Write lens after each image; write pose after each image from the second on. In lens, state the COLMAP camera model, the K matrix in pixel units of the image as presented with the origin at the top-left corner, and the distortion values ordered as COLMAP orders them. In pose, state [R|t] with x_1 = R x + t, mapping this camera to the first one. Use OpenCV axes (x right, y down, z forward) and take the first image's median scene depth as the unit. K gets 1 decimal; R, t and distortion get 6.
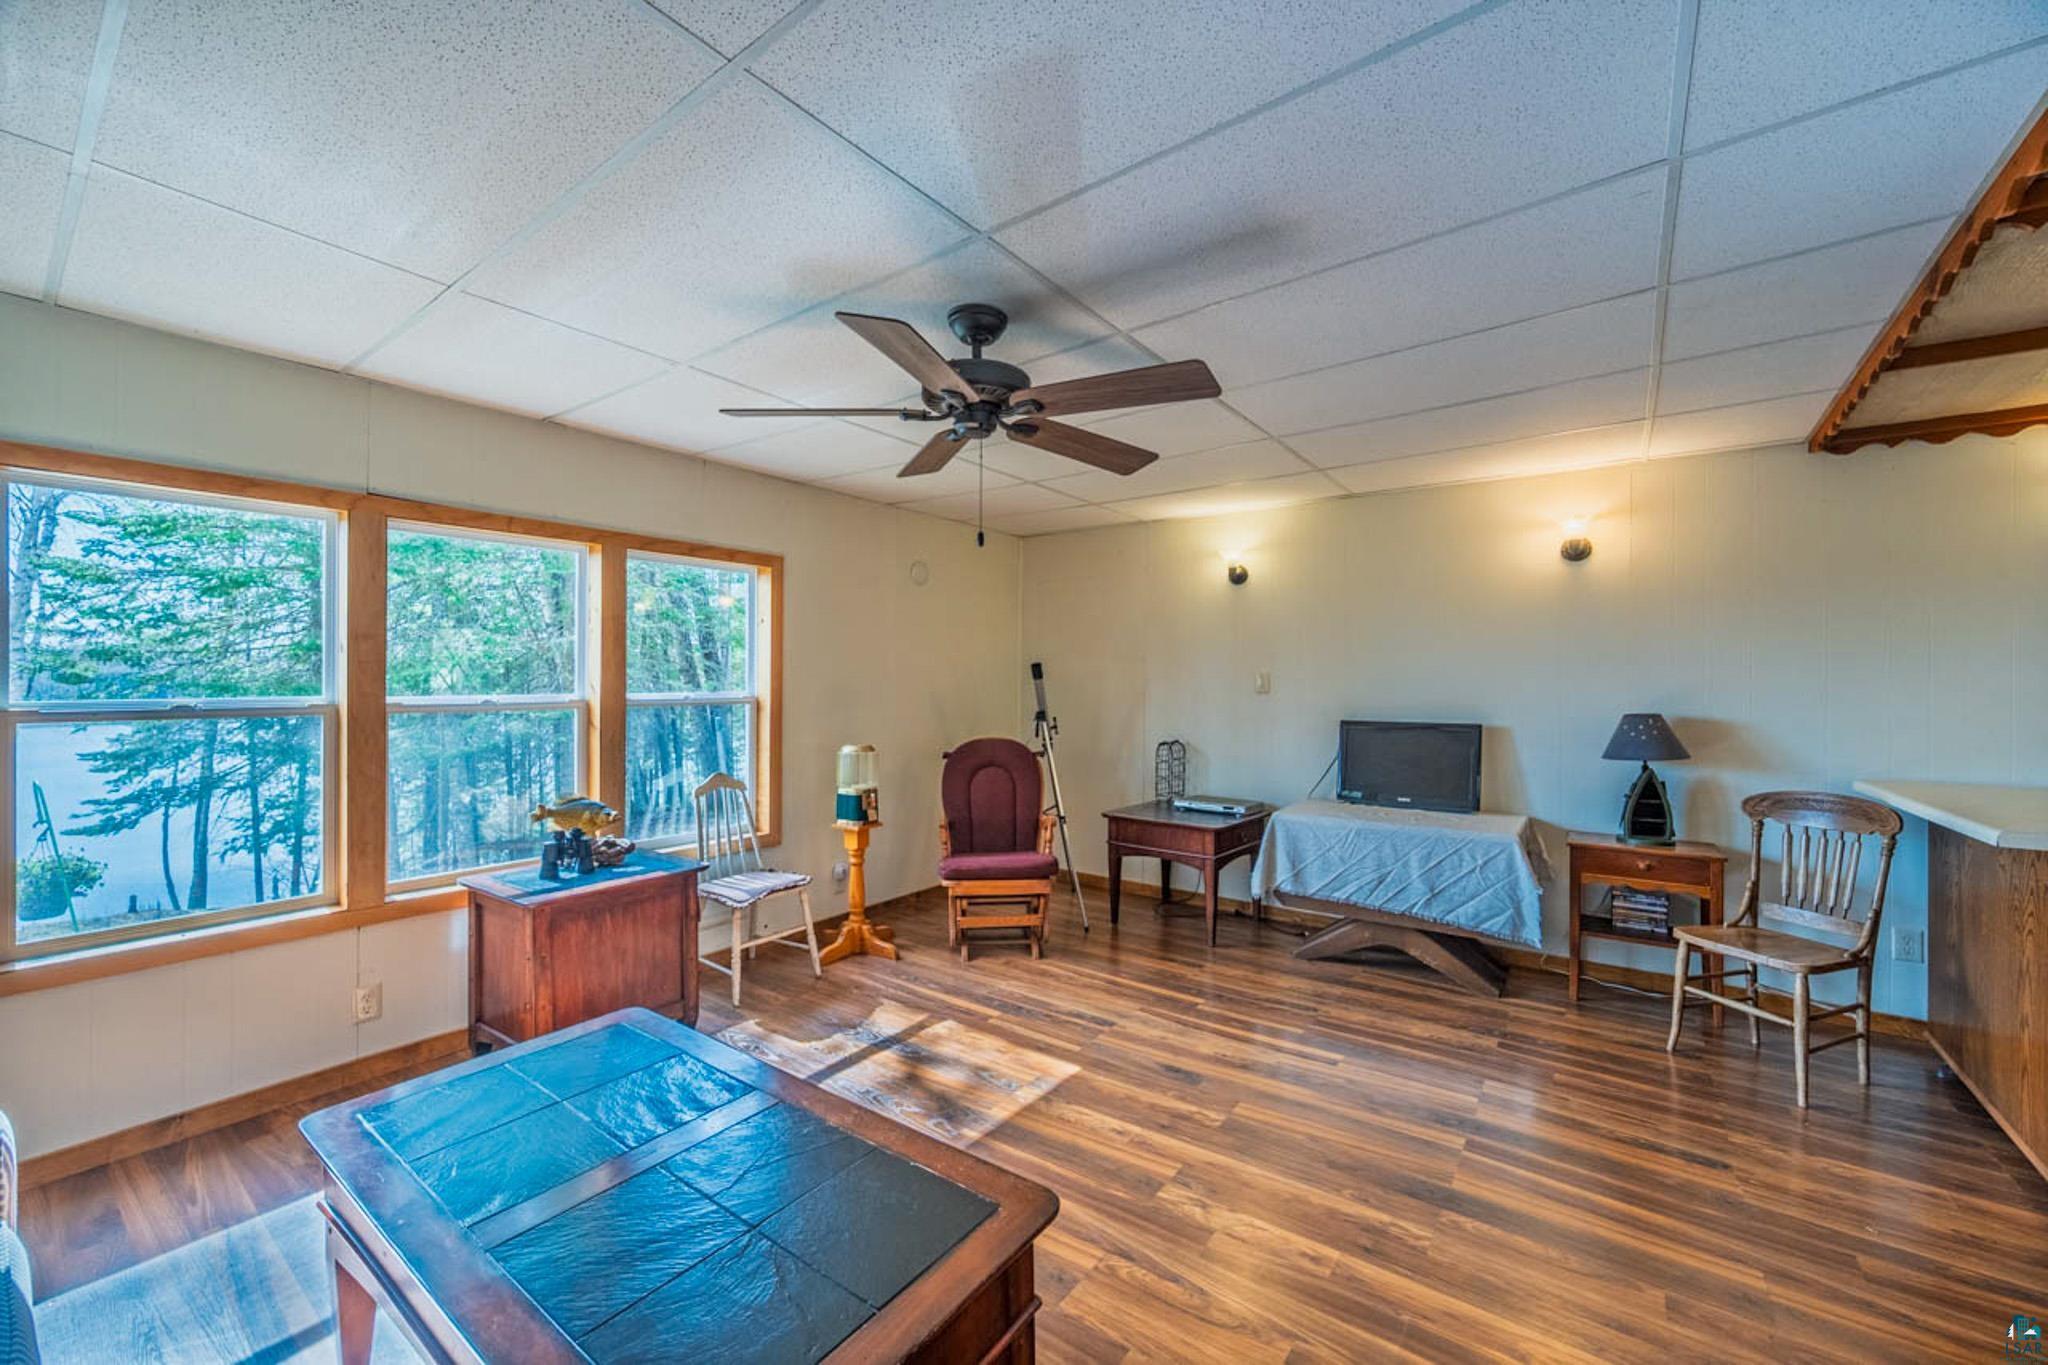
lens RADIAL K [[808.5, 0, 1034.9], [0, 808.5, 690.4], [0, 0, 1]] dist [0.004032, 0.000483]
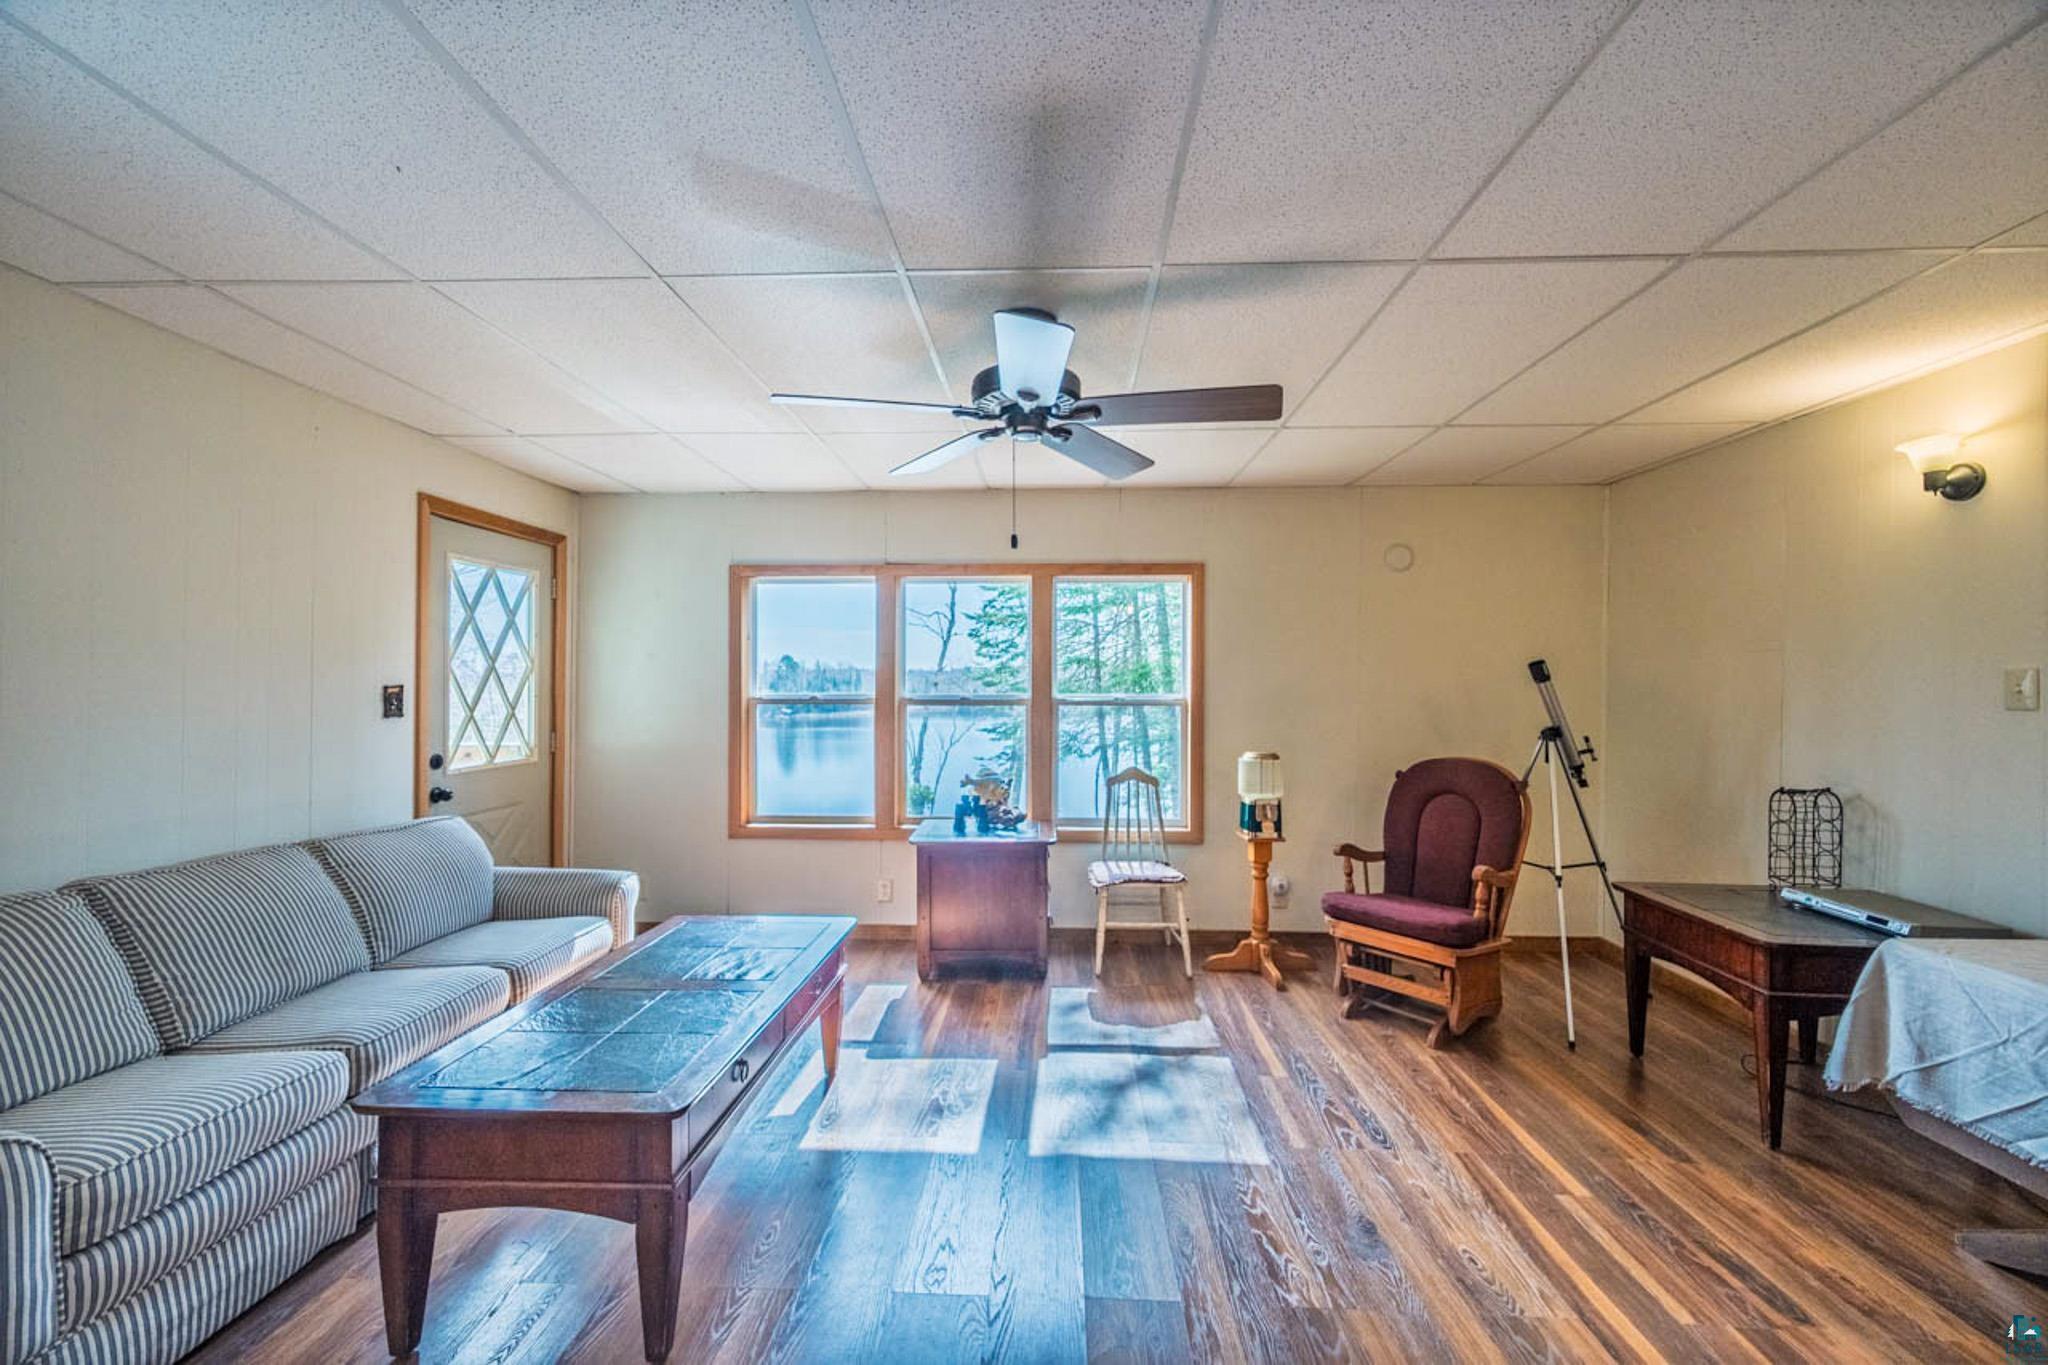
lens RADIAL K [[808.5, 0, 1015.9], [0, 808.5, 689.9], [0, 0, 1]] dist [0.004032, 0.000483]
pose [[0.553071, 0.007621, -0.833099, 0.421581], [-0.012705, 0.999919, 0.000712, -0.001963], [0.833037, 0.010190, 0.553123, 0.244178]]
